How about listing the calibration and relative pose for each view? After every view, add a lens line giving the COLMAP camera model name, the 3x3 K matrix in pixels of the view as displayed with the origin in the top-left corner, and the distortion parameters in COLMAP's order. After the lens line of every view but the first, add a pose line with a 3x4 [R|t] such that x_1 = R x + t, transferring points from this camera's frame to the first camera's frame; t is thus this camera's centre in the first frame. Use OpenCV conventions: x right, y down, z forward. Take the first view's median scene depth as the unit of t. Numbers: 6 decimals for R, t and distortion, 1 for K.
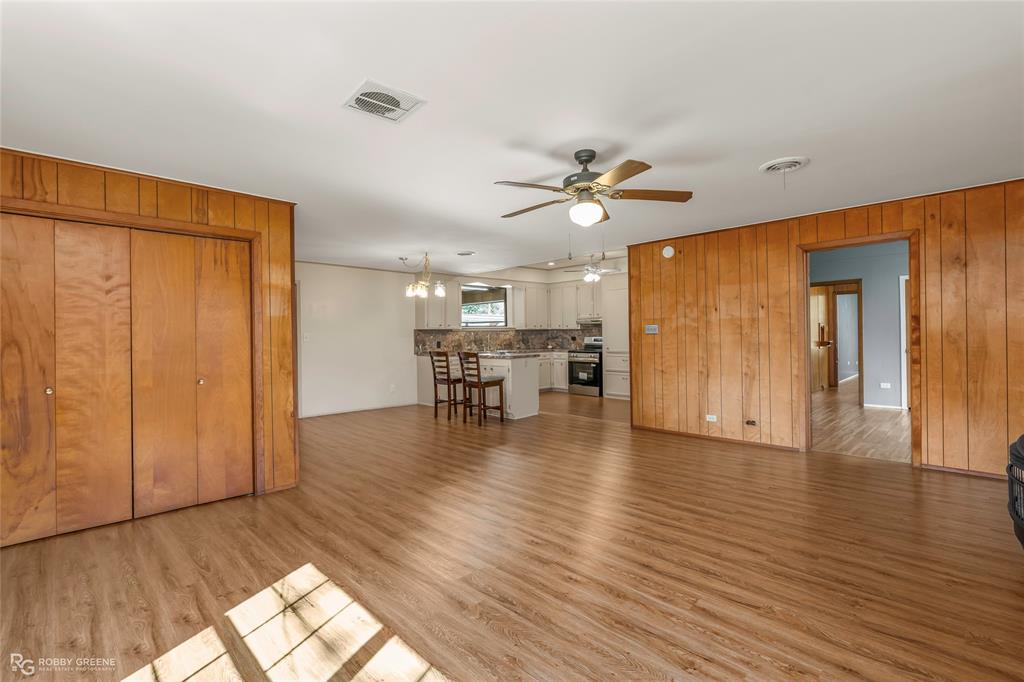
lens RADIAL K [[469.9, 0, 512.2], [0, 469.9, 335.9], [0, 0, 1]] dist [0.003561, 0.000316]
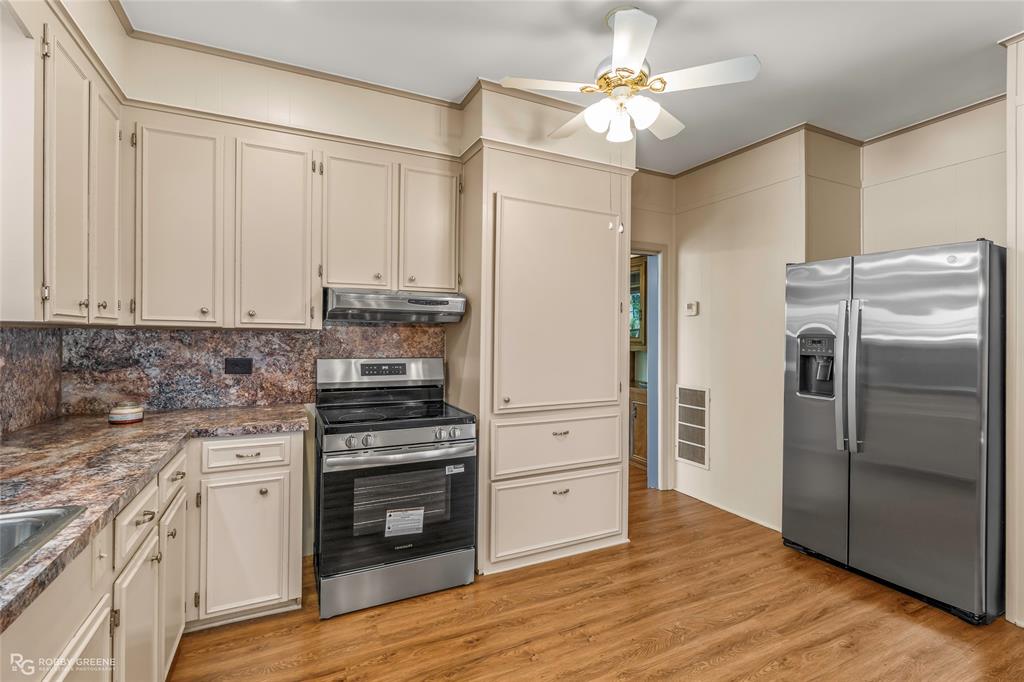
lens RADIAL K [[469.9, 0, 512.0], [0, 469.9, 339.0], [0, 0, 1]] dist [0.003561, 0.000316]
pose [[0.311243, 0.006405, 0.950309, -0.063350], [-0.007947, 0.999960, -0.004137, -0.009447], [-0.950297, -0.006264, 0.311281, 0.849315]]
